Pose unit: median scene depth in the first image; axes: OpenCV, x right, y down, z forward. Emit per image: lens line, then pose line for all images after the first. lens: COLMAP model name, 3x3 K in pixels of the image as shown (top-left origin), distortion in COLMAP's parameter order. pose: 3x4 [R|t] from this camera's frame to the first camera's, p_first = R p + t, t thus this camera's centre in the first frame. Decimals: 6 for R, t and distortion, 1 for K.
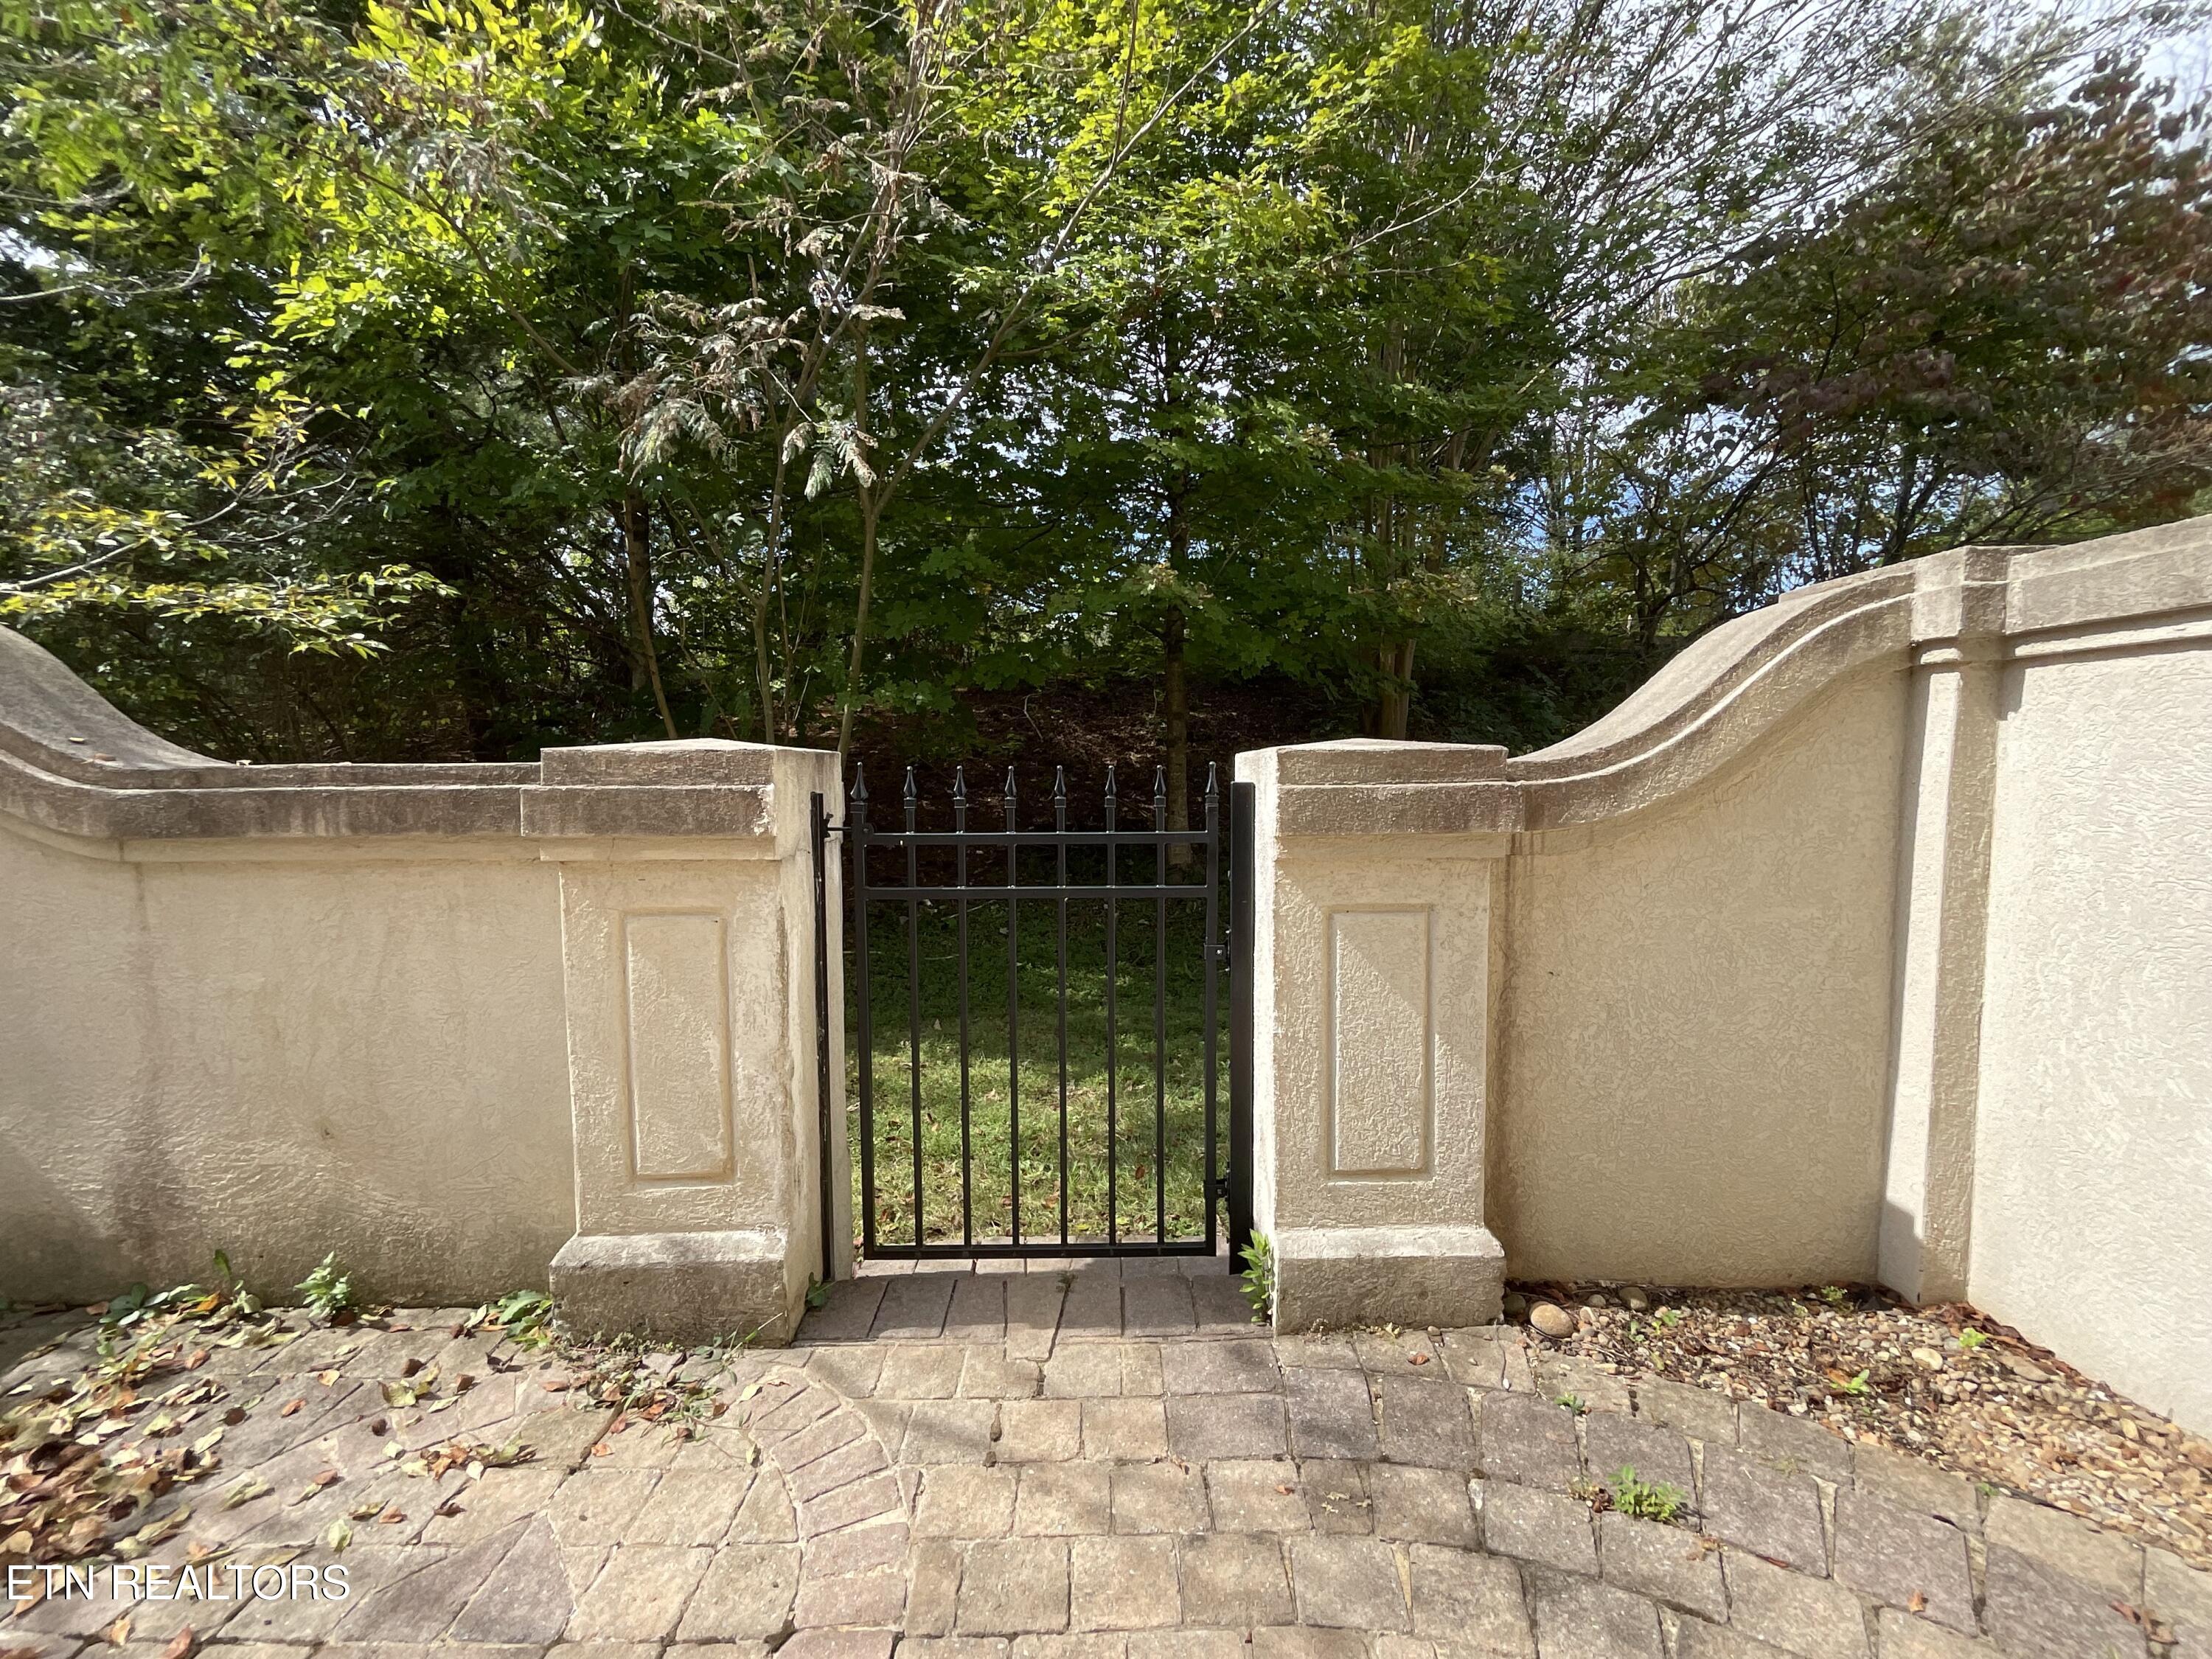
lens RADIAL K [[894.9, 0, 1110.8], [0, 894.9, 834.1], [0, 0, 1]] dist [-0.000821, -0.000580]
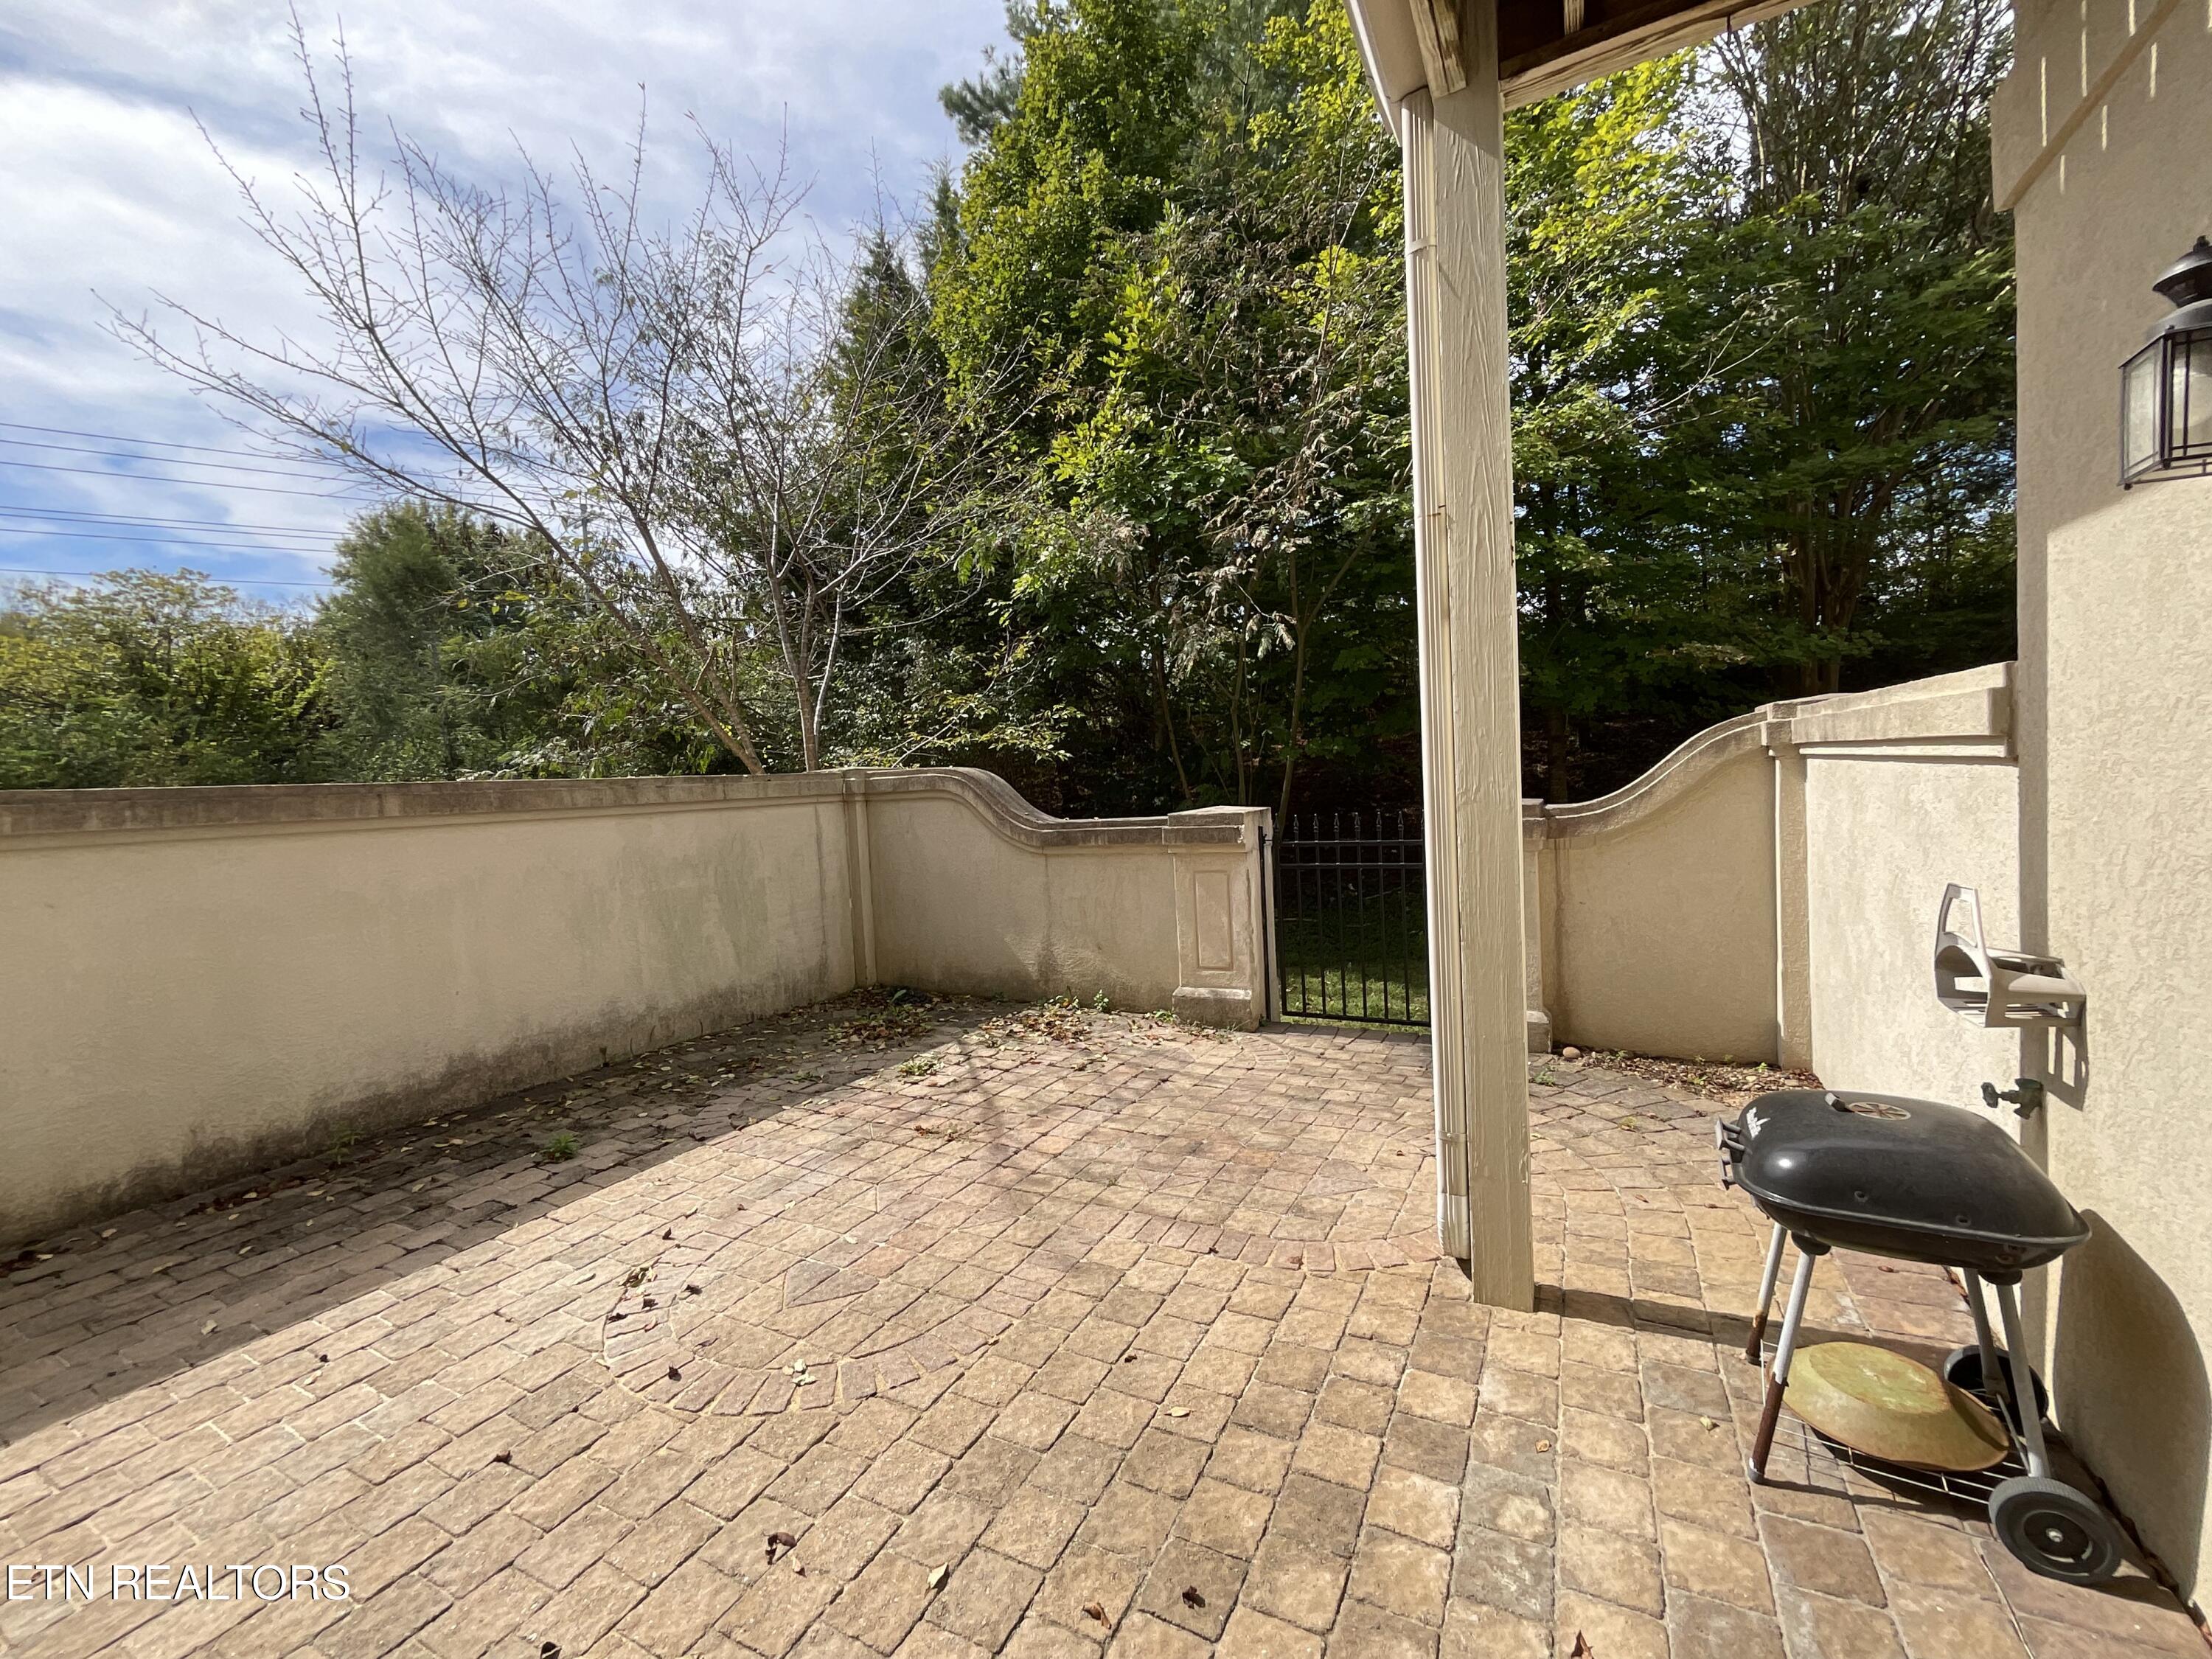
lens RADIAL K [[894.9, 0, 1105.7], [0, 894.9, 818.6], [0, 0, 1]] dist [-0.000821, -0.000580]
pose [[0.871071, -0.021562, -0.490684, 0.586496], [0.012840, 0.999694, -0.021137, -0.021266], [0.490990, 0.012111, 0.871081, -1.566048]]
